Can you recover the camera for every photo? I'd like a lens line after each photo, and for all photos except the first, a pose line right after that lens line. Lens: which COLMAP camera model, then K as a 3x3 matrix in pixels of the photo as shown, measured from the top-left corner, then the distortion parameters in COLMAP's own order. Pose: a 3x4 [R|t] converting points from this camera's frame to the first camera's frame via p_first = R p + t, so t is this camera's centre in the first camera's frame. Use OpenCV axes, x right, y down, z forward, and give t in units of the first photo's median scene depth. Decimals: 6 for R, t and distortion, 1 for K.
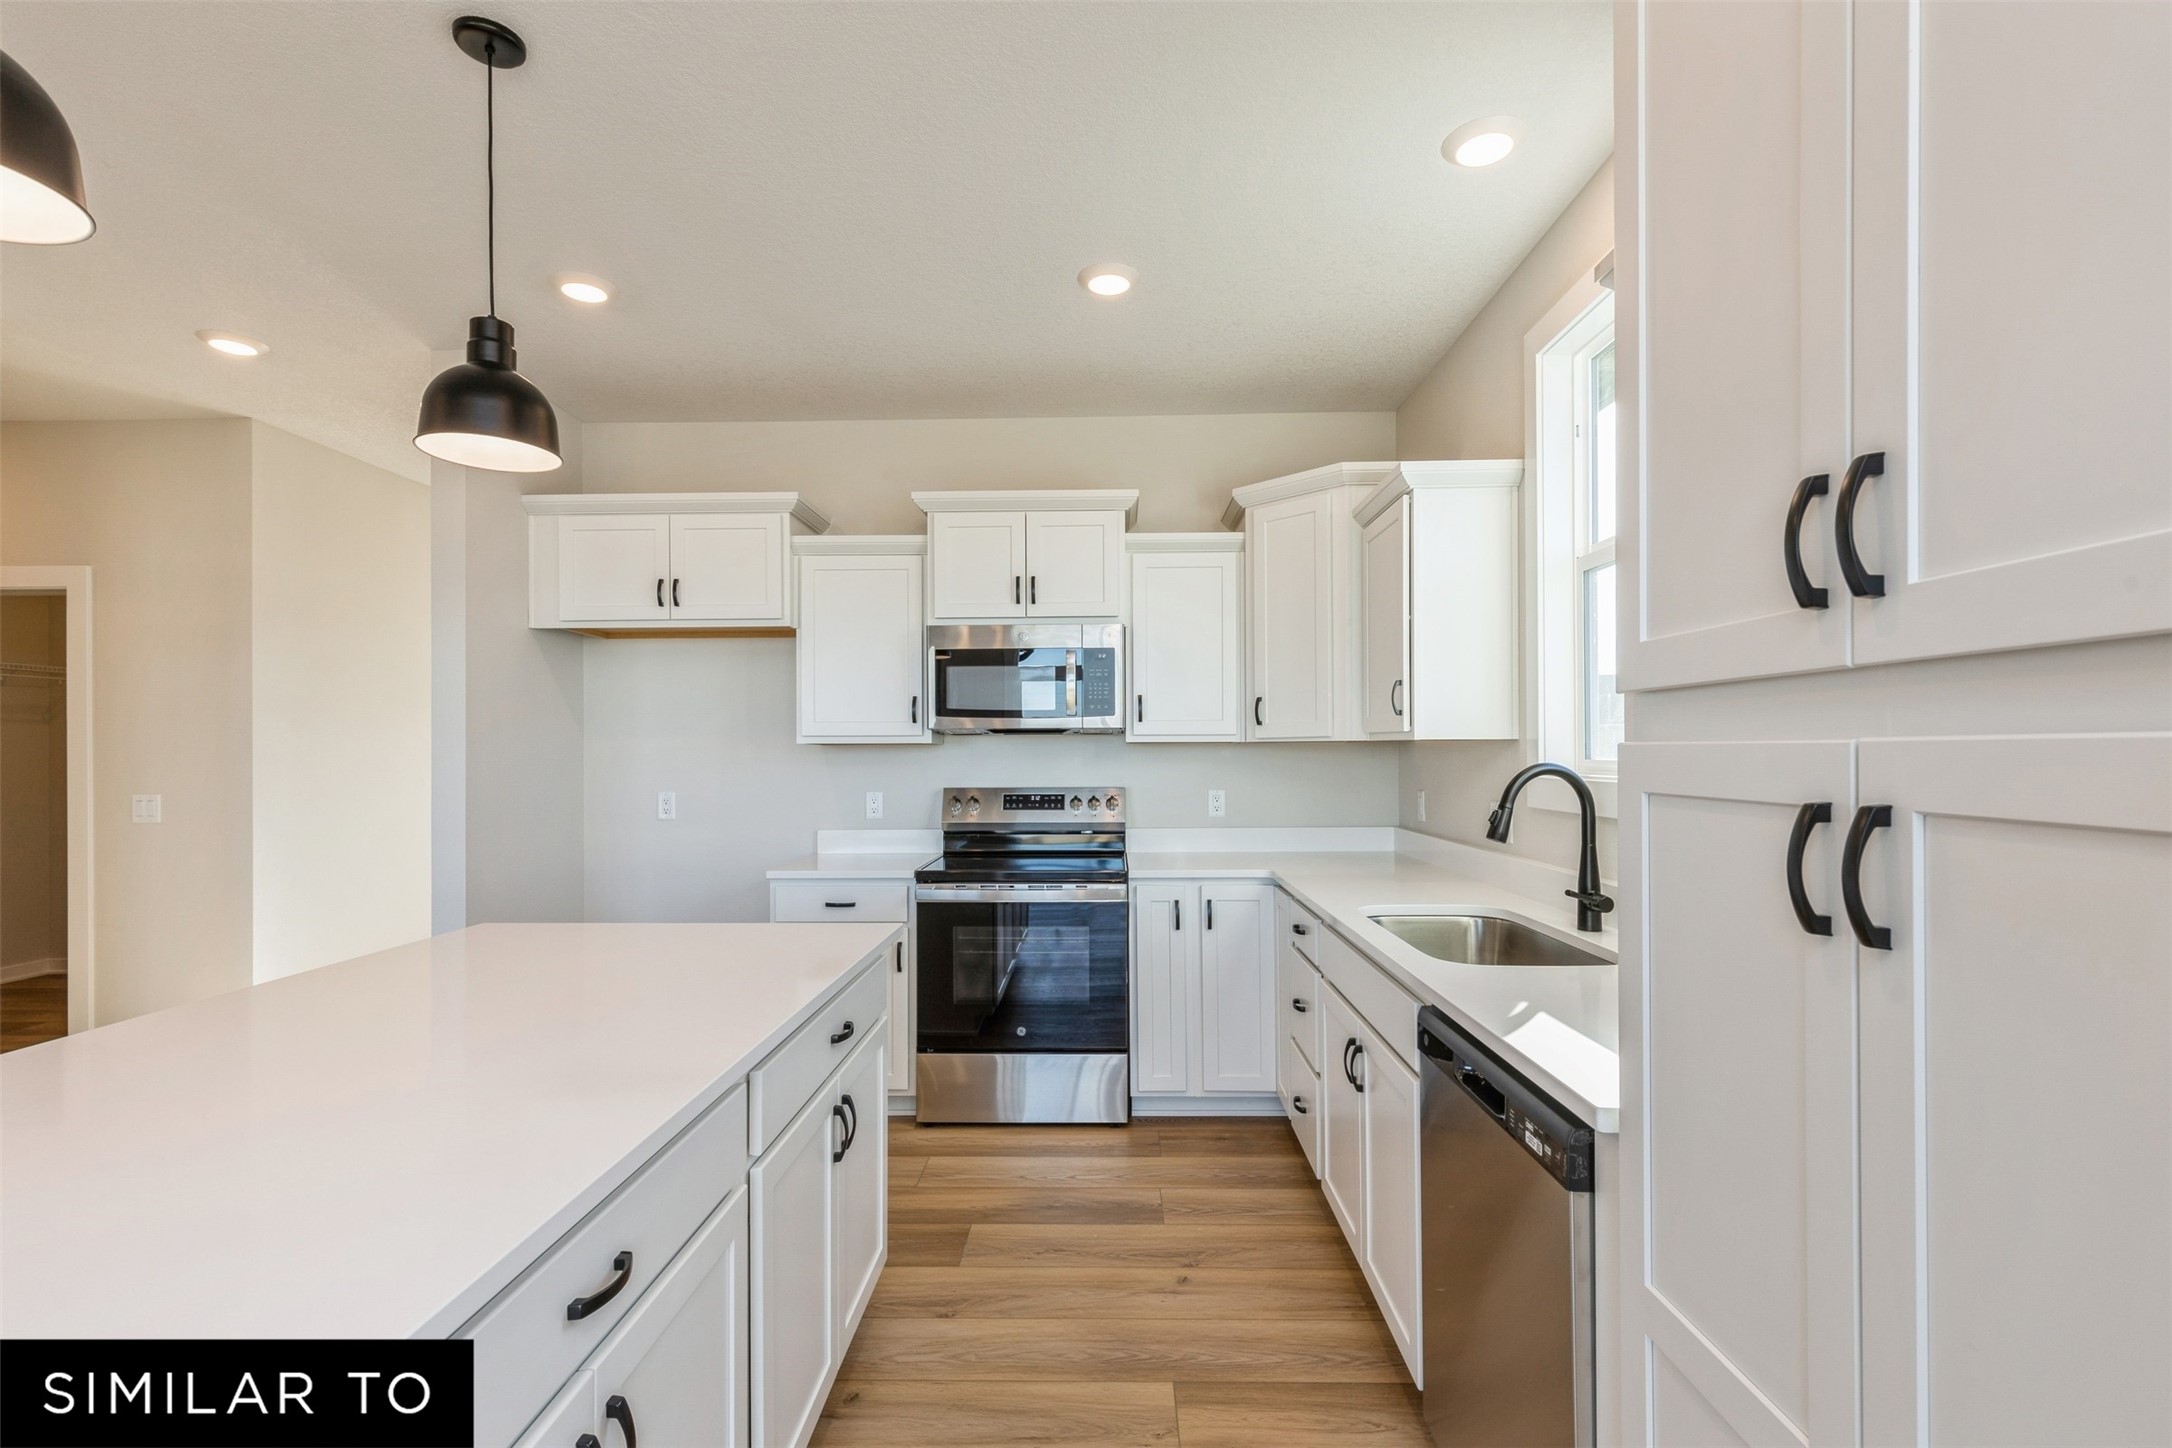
lens RADIAL K [[978.8, 0, 1087.4], [0, 978.8, 748.8], [0, 0, 1]] dist [0.003734, -0.000052]
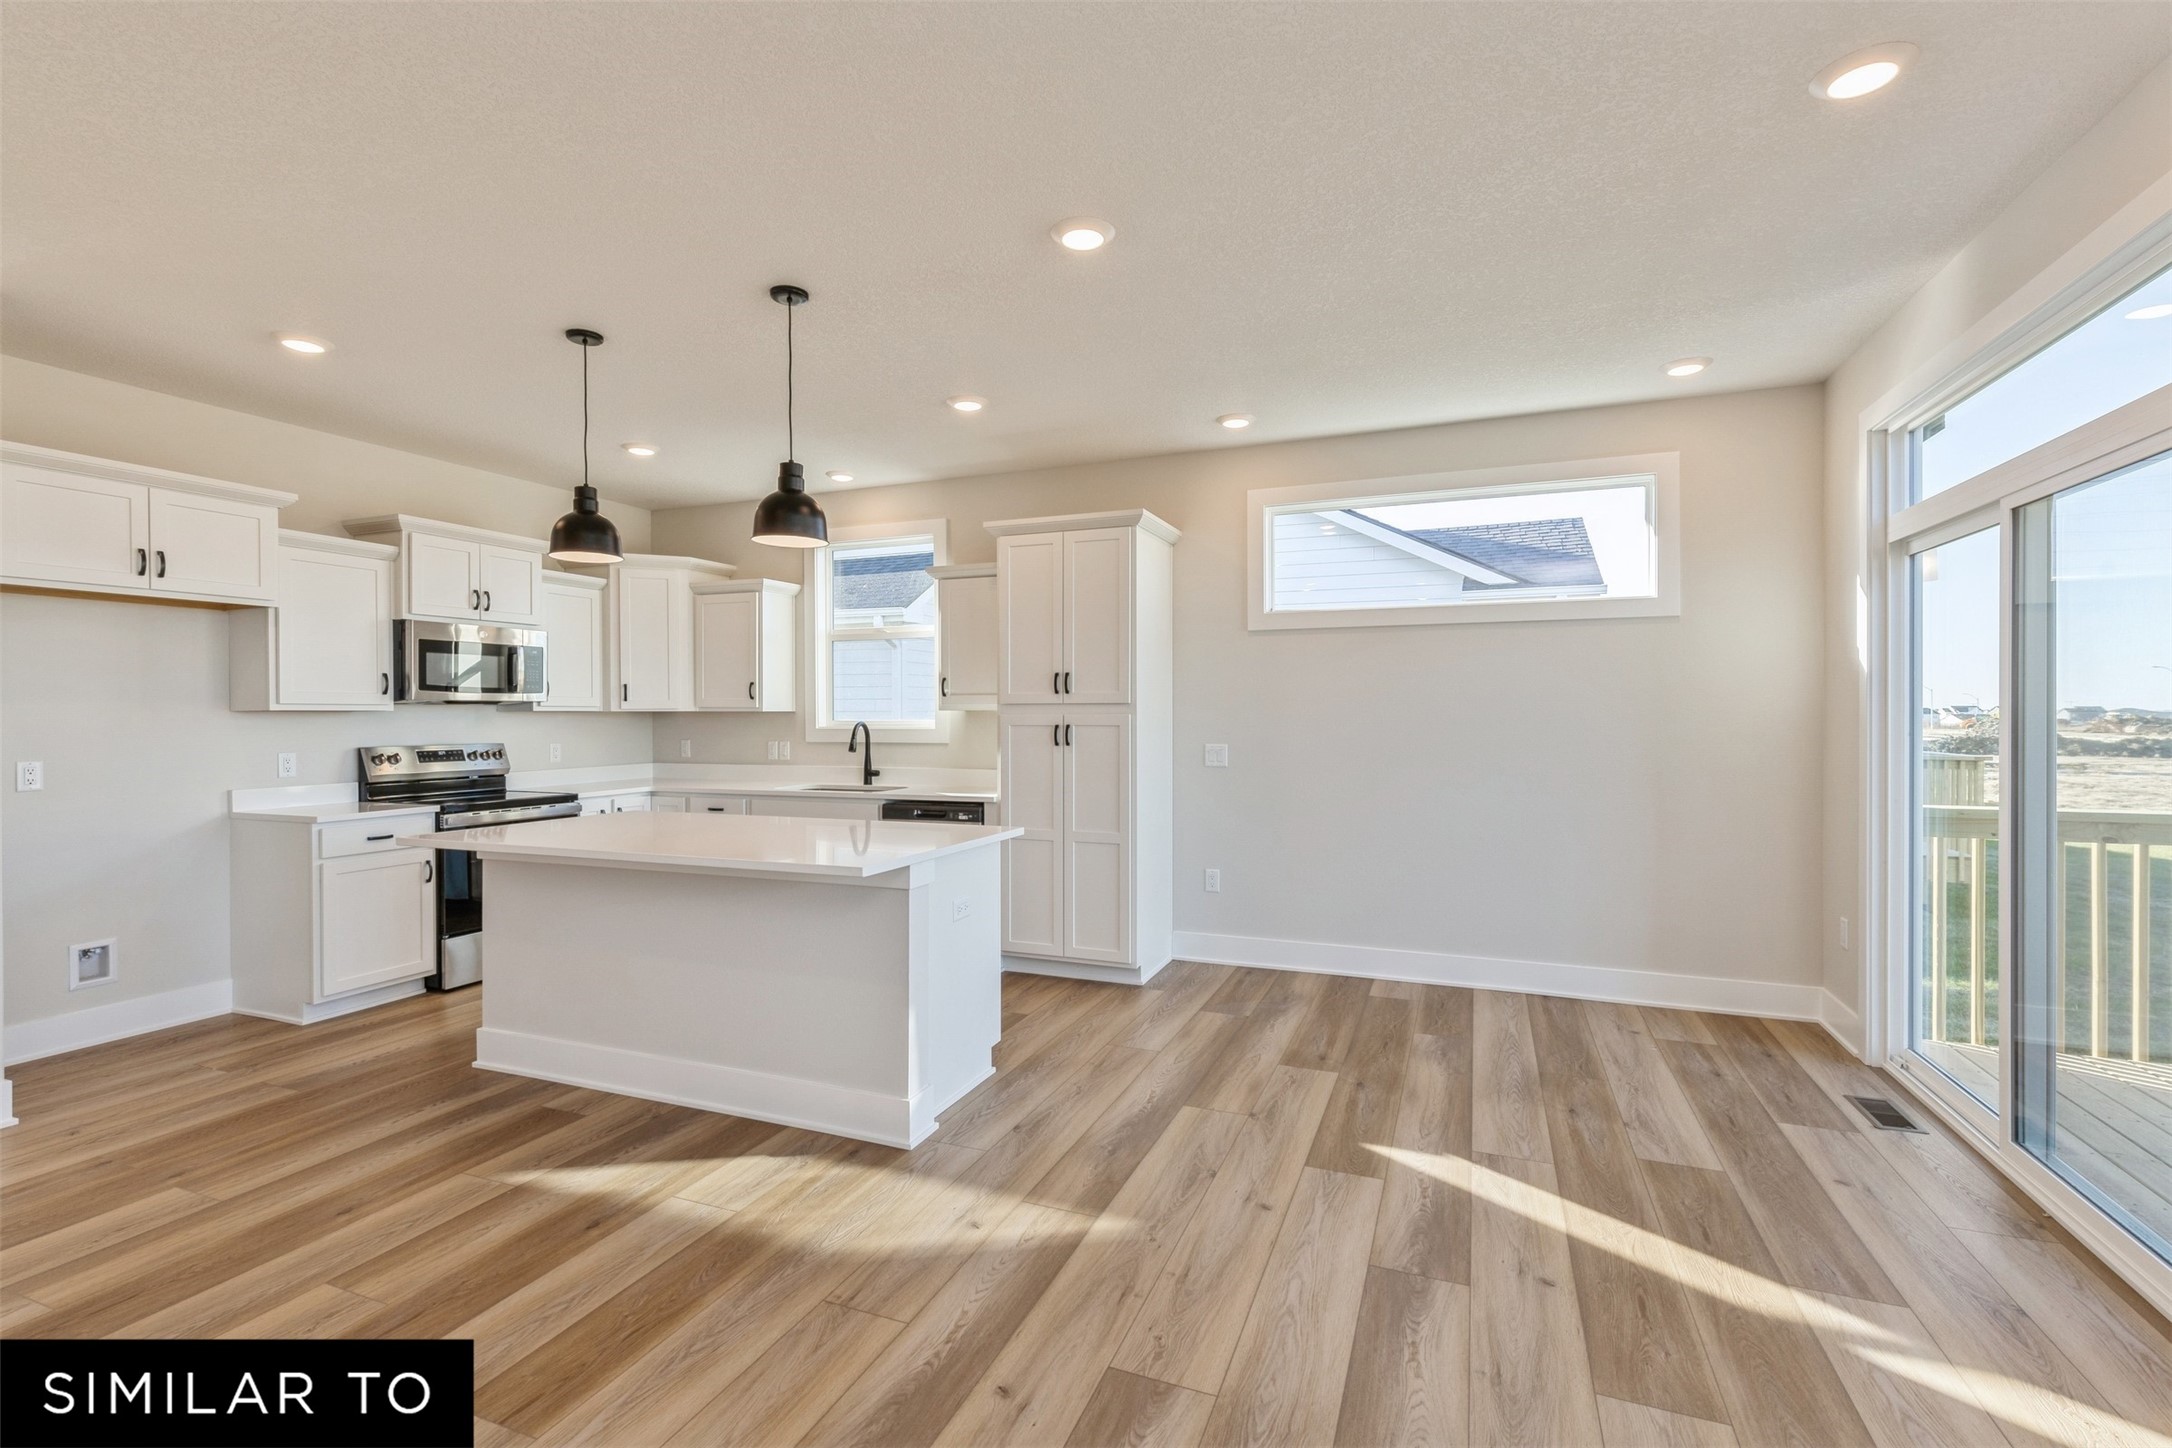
lens RADIAL K [[964.8, 0, 1082.6], [0, 964.8, 721.1], [0, 0, 1]] dist [0.004556, -0.000414]
pose [[0.354414, -0.003210, 0.935083, -1.055827], [-0.001378, 0.999991, 0.003955, 0.001695], [-0.935088, -0.002691, 0.354407, -0.284944]]
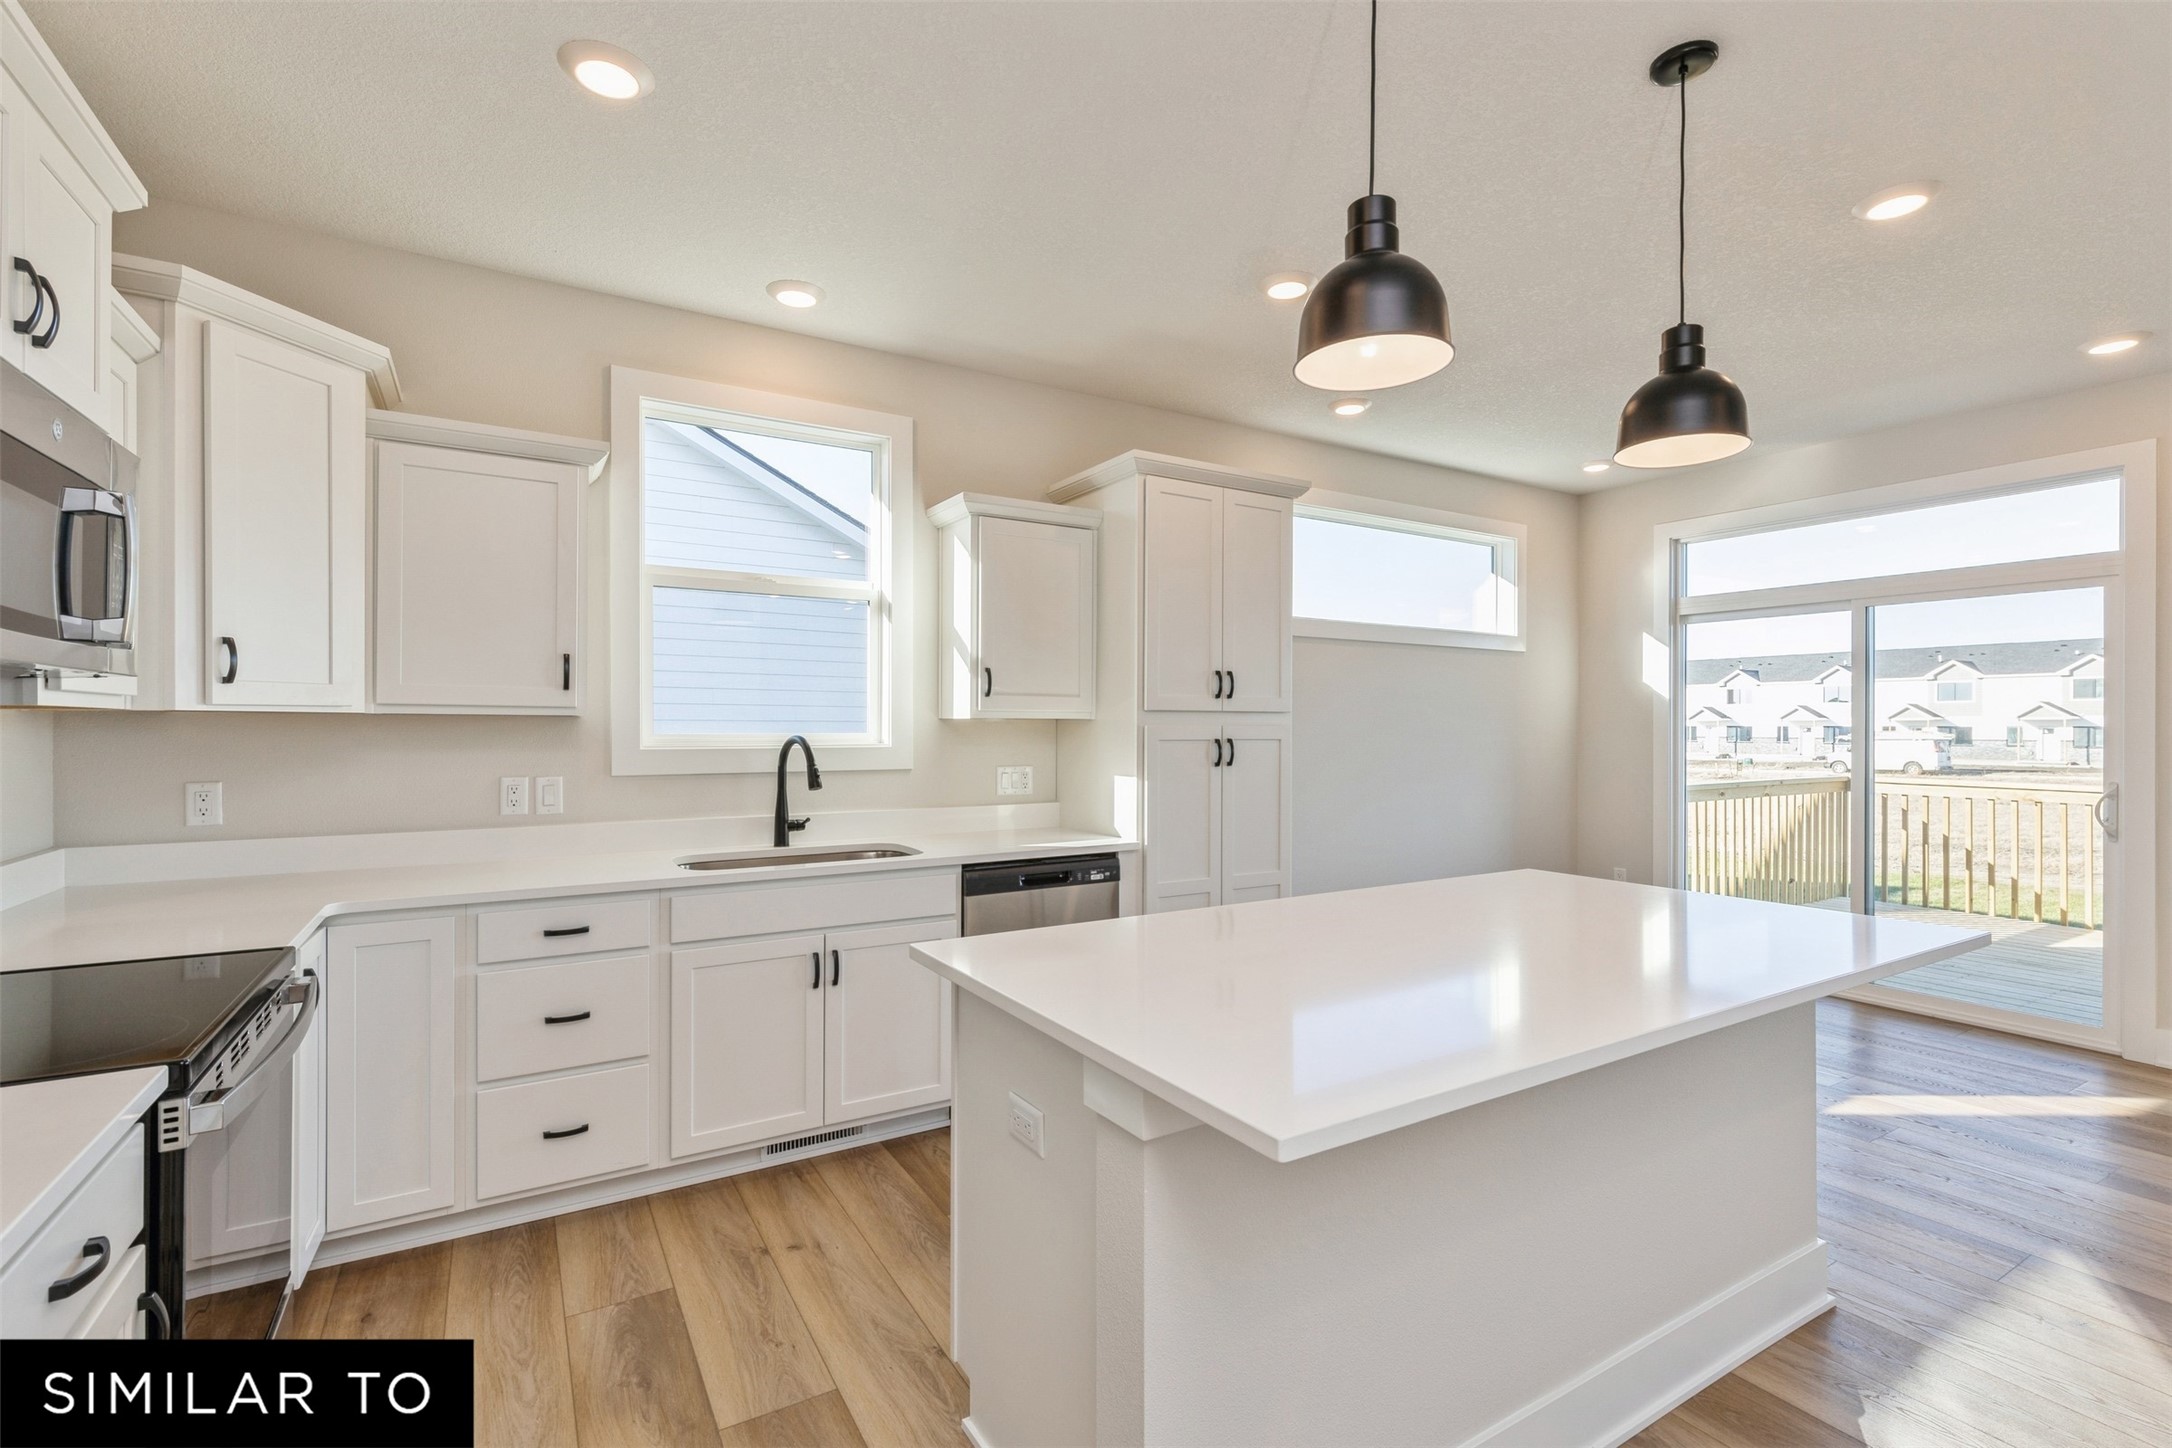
lens RADIAL K [[967.8, 0, 1083.5], [0, 967.8, 725.1], [0, 0, 1]] dist [0.005334, -0.000107]
pose [[-0.535521, 0.003368, 0.844515, -0.615613], [-0.002584, 0.999981, -0.005626, 0.003524], [-0.844518, -0.005195, -0.535502, 0.867122]]
